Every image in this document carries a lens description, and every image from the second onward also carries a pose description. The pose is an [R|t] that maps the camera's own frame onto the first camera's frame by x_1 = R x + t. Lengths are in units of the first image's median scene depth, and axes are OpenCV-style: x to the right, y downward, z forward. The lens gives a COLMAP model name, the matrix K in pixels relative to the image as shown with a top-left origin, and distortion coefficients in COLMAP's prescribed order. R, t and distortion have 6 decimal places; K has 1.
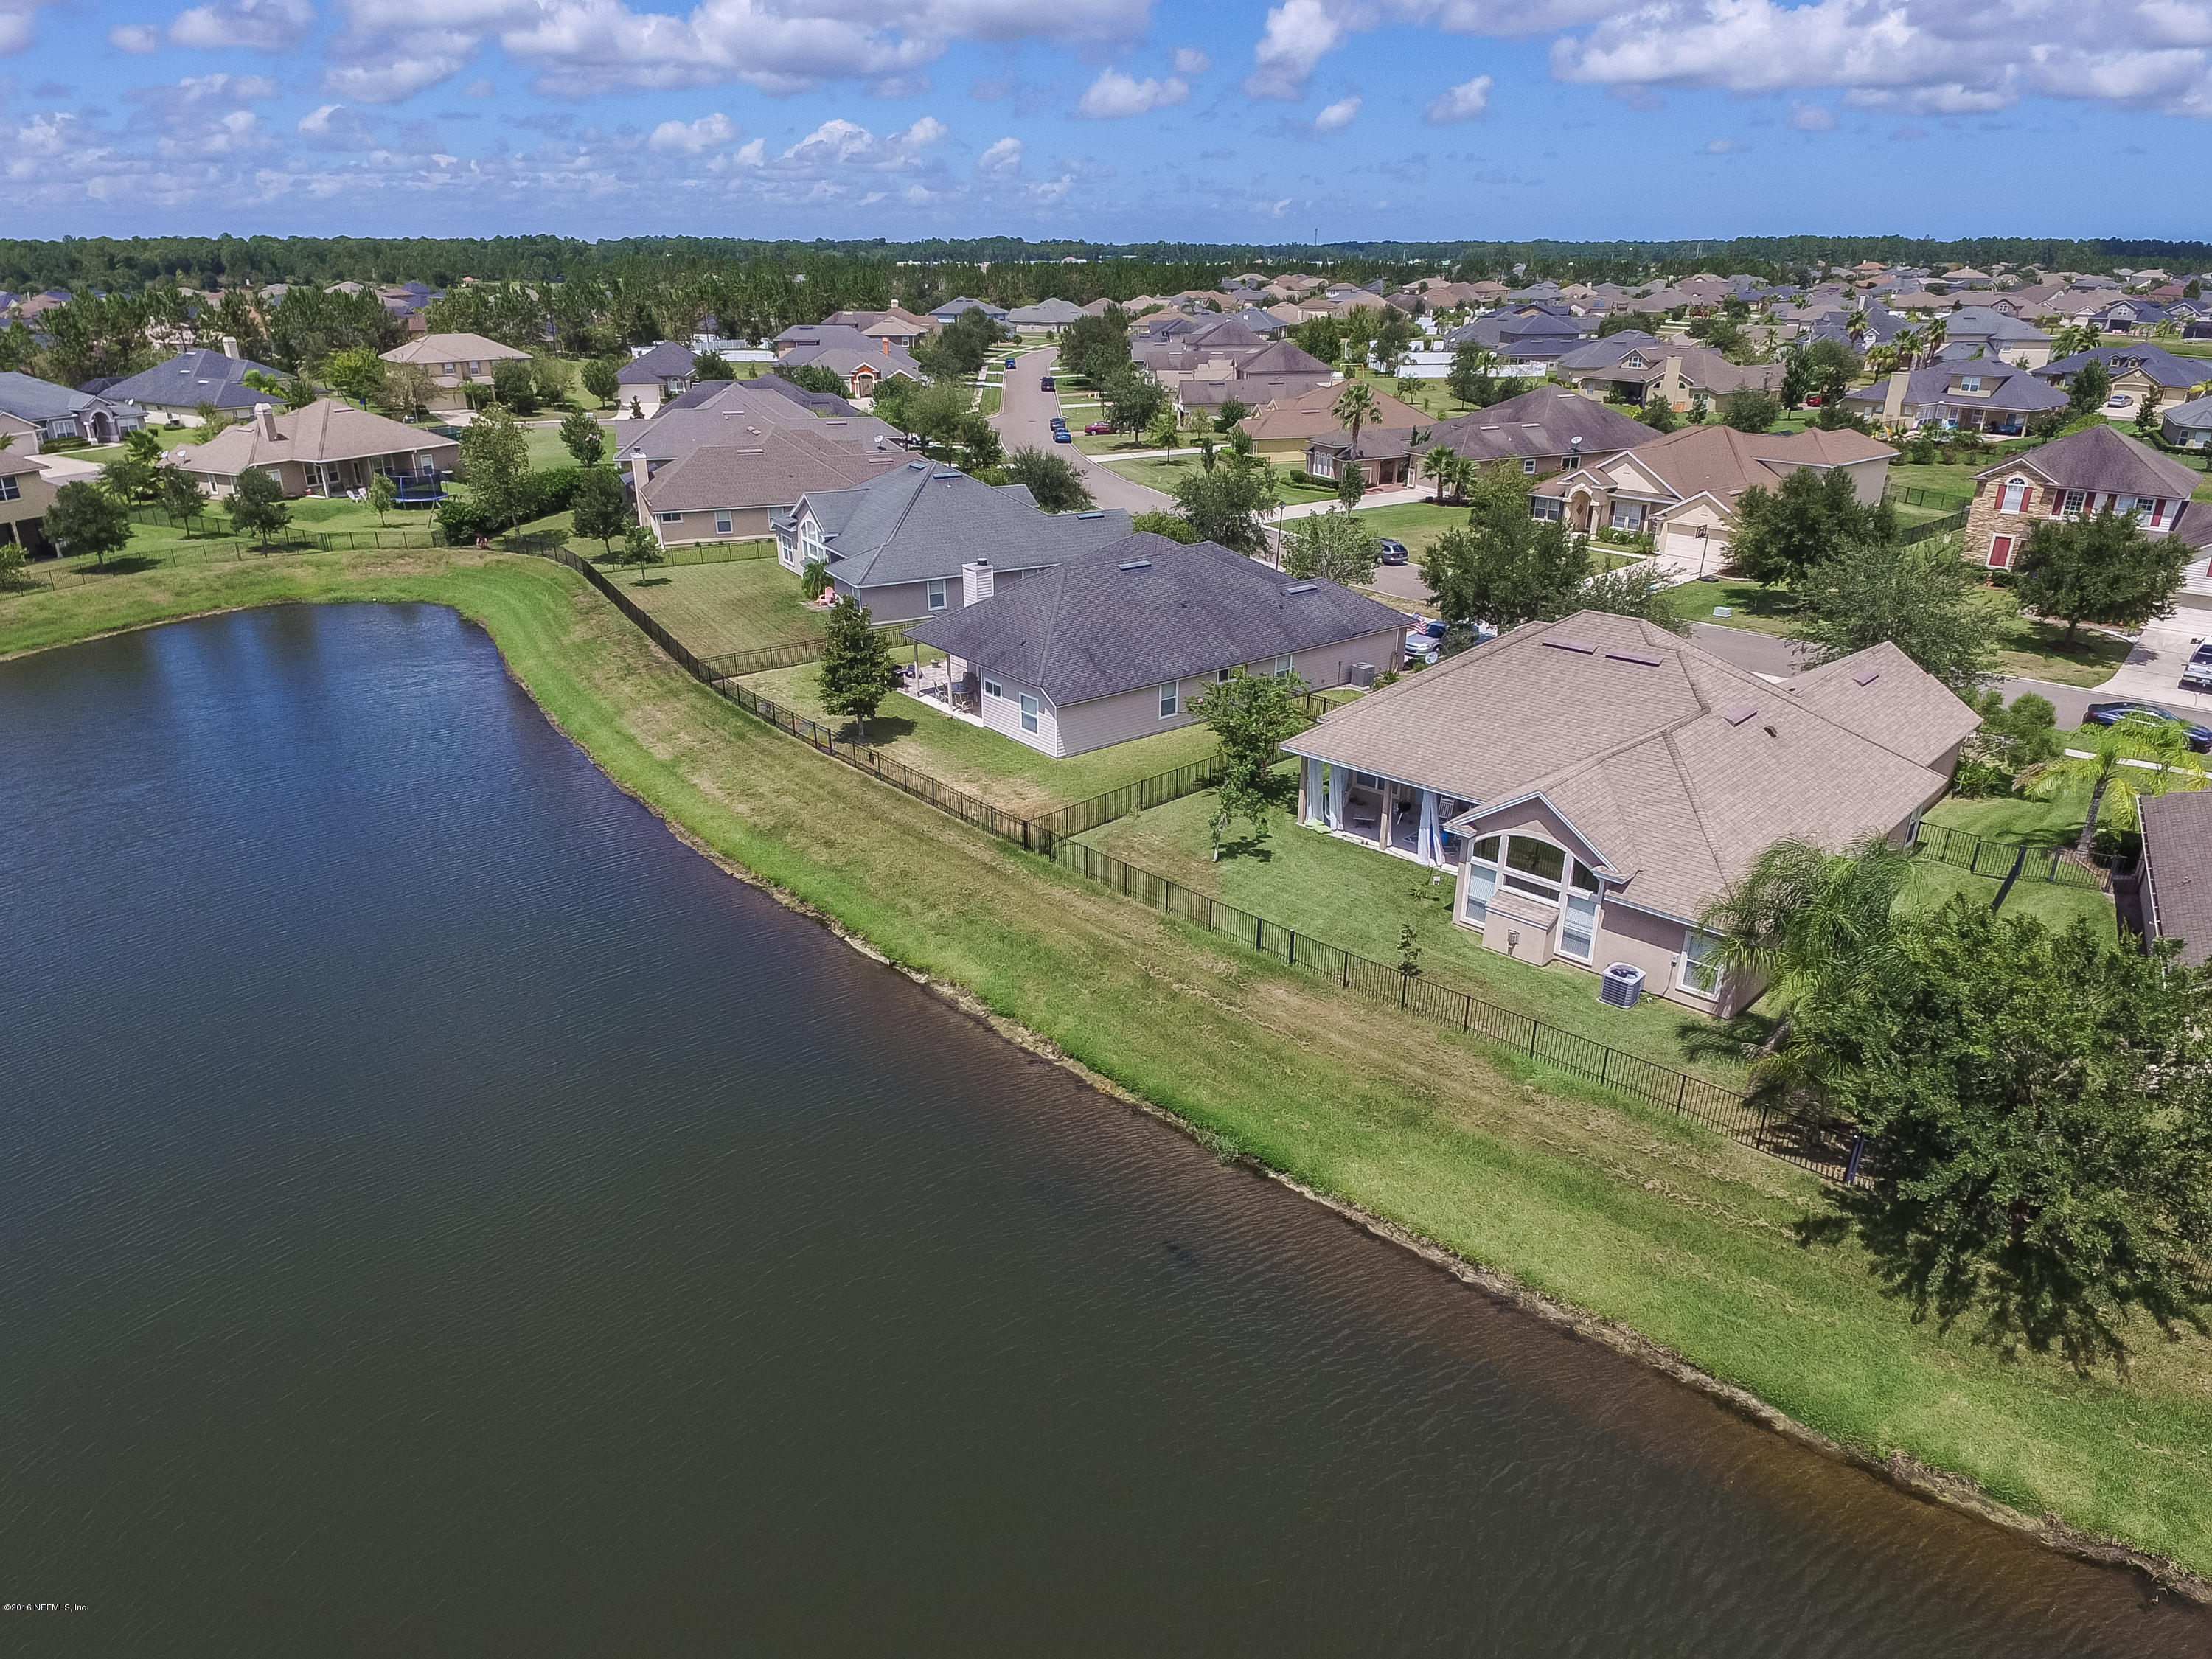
lens RADIAL K [[1257.5, 0, 1106.0], [0, 1257.5, 829.5], [0, 0, 1]] dist [0.143056, -0.095966]
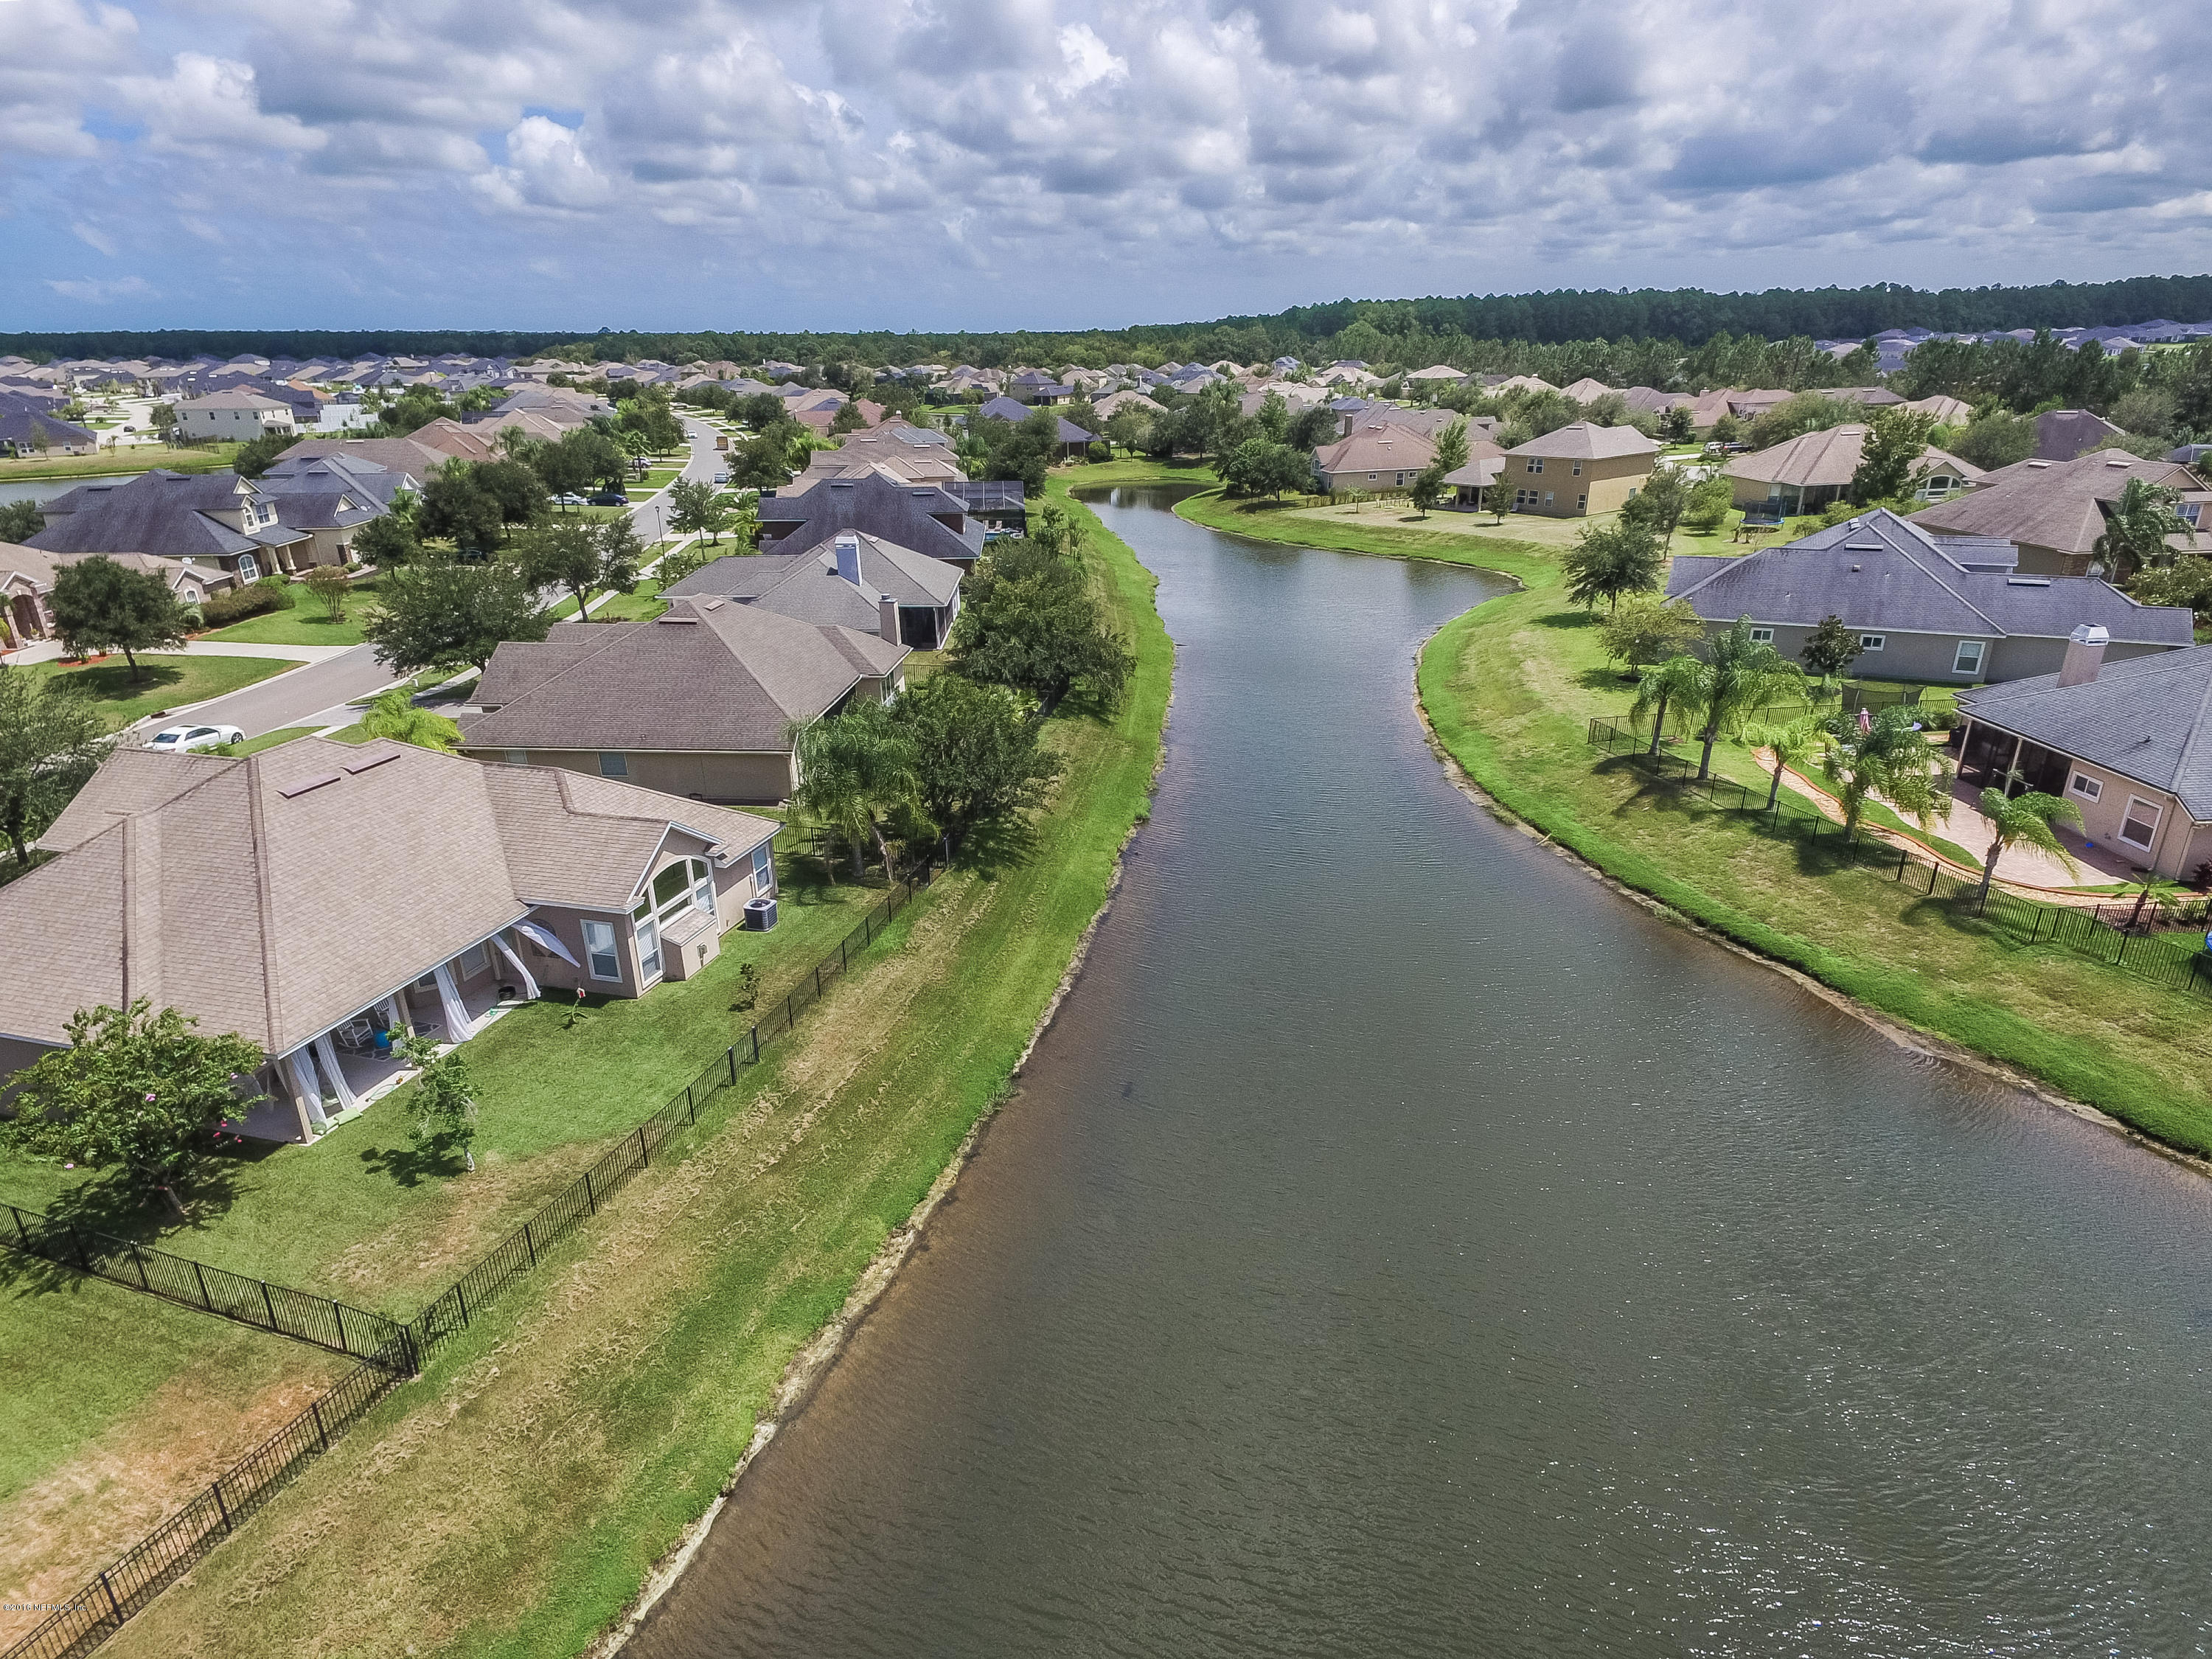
lens RADIAL K [[1257.5, 0, 1106.0], [0, 1257.5, 829.5], [0, 0, 1]] dist [0.143056, -0.095966]
pose [[-0.435375, -0.327950, 0.838390, -0.708354], [0.376428, 0.779647, 0.500451, -0.407550], [-0.817771, 0.533478, -0.215989, 0.869410]]
